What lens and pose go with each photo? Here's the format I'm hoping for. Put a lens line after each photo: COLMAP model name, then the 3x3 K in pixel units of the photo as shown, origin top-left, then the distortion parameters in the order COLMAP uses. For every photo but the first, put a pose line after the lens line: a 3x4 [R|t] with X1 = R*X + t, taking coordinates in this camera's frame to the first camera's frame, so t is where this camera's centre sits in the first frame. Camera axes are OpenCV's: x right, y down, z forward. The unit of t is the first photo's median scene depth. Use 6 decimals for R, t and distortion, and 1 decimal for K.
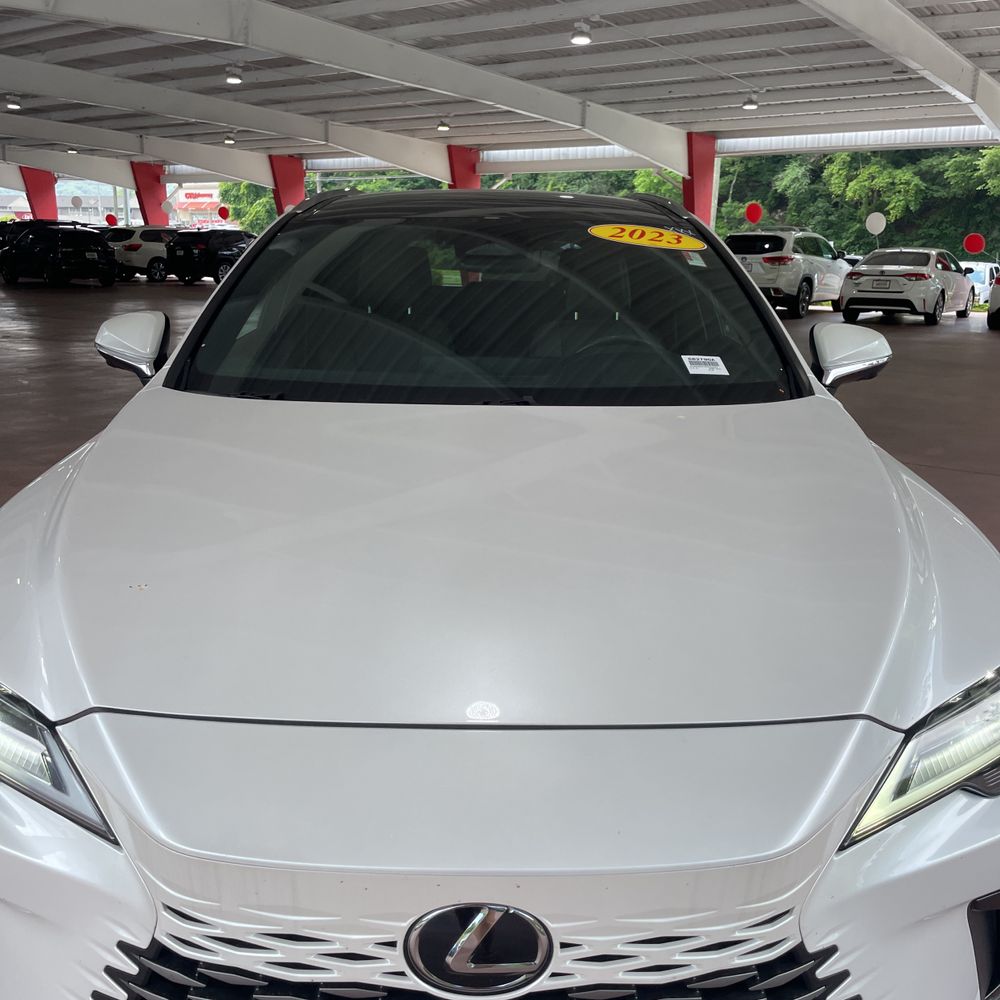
lens RADIAL K [[1019.3, 0, 511.7], [0, 1019.3, 511.1], [0, 0, 1]] dist [0.088535, -0.125081]
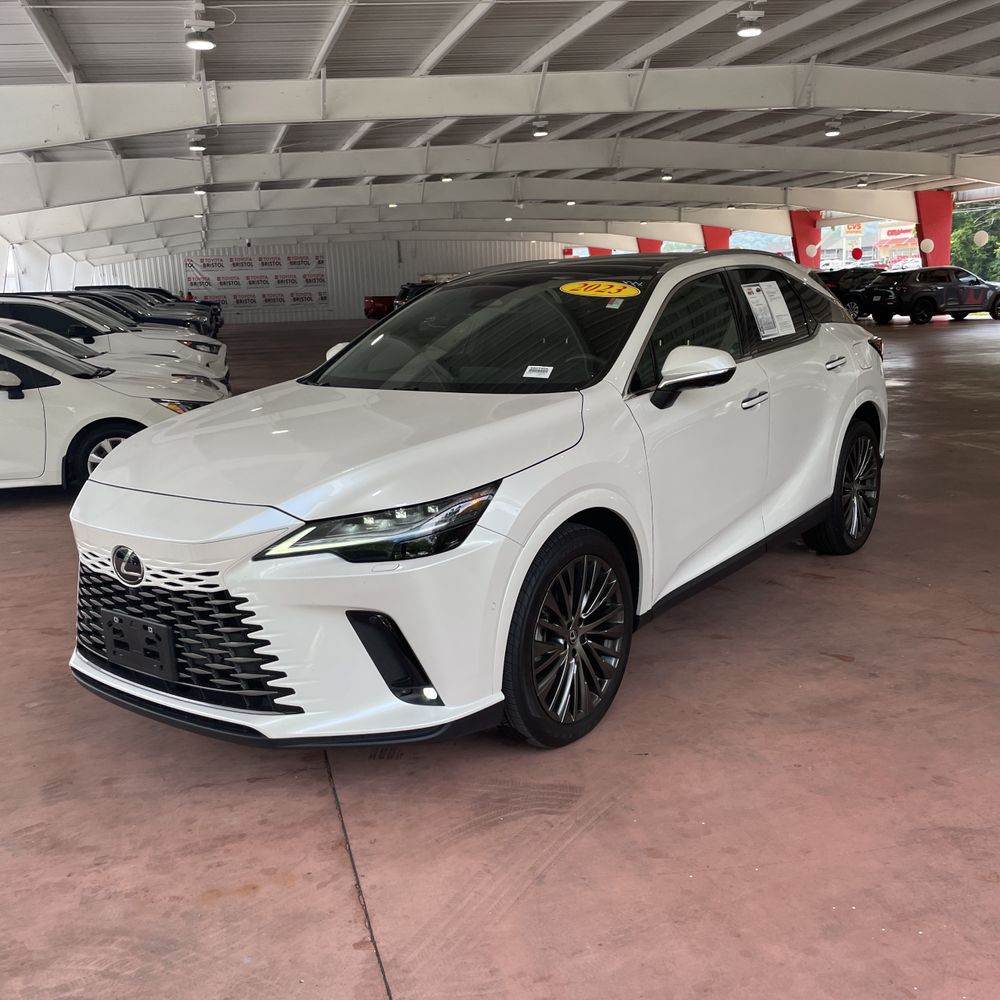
lens RADIAL K [[1009.4, 0, 500.0], [0, 1009.4, 500.0], [0, 0, 1]] dist [0.092572, -0.132440]
pose [[0.793615, 0.084728, -0.602492, 0.102729], [-0.110791, 0.993825, -0.006175, 0.006681], [0.598248, 0.071651, 0.798101, -0.025755]]
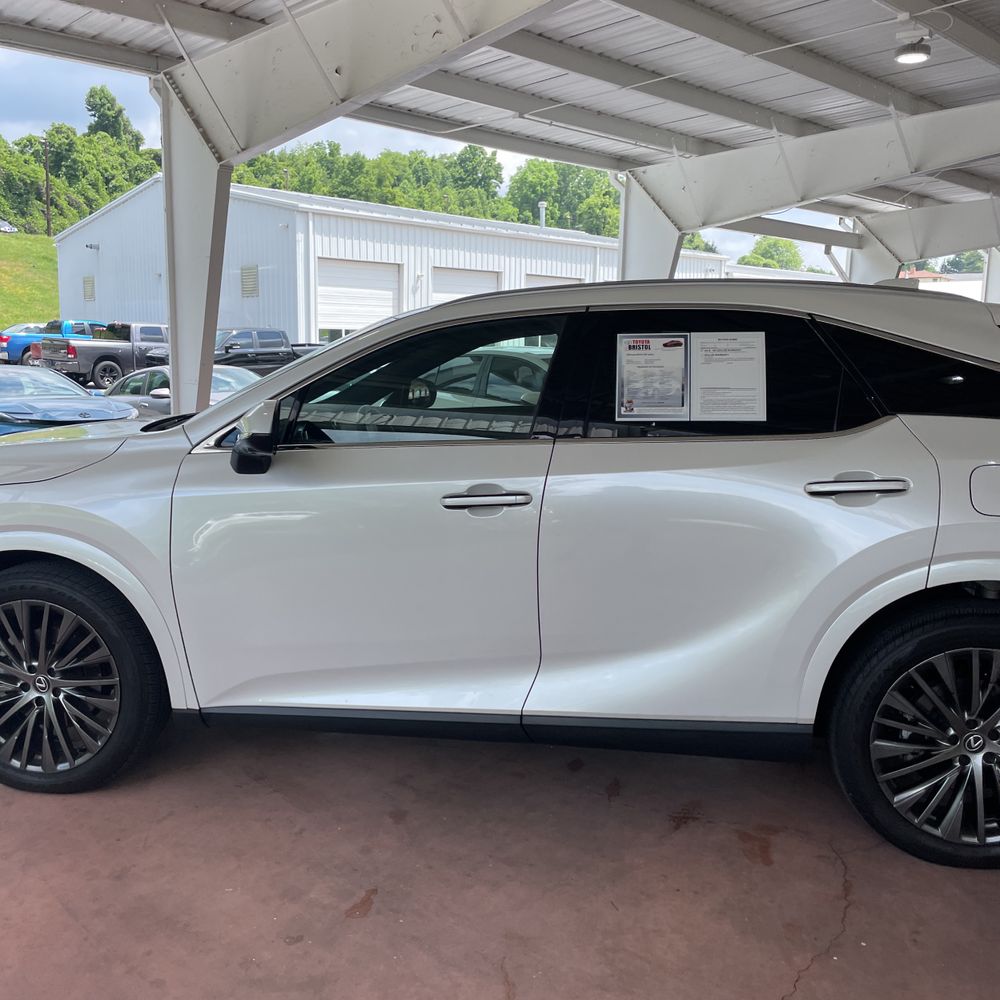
lens RADIAL K [[1009.0, 0, 482.4], [0, 1009.0, 477.5], [0, 0, 1]] dist [0.091439, -0.138732]
pose [[-0.151363, 0.121155, -0.981025, 0.143682], [-0.267843, 0.950305, 0.158686, -0.035392], [0.951499, 0.286780, -0.111390, 0.142749]]
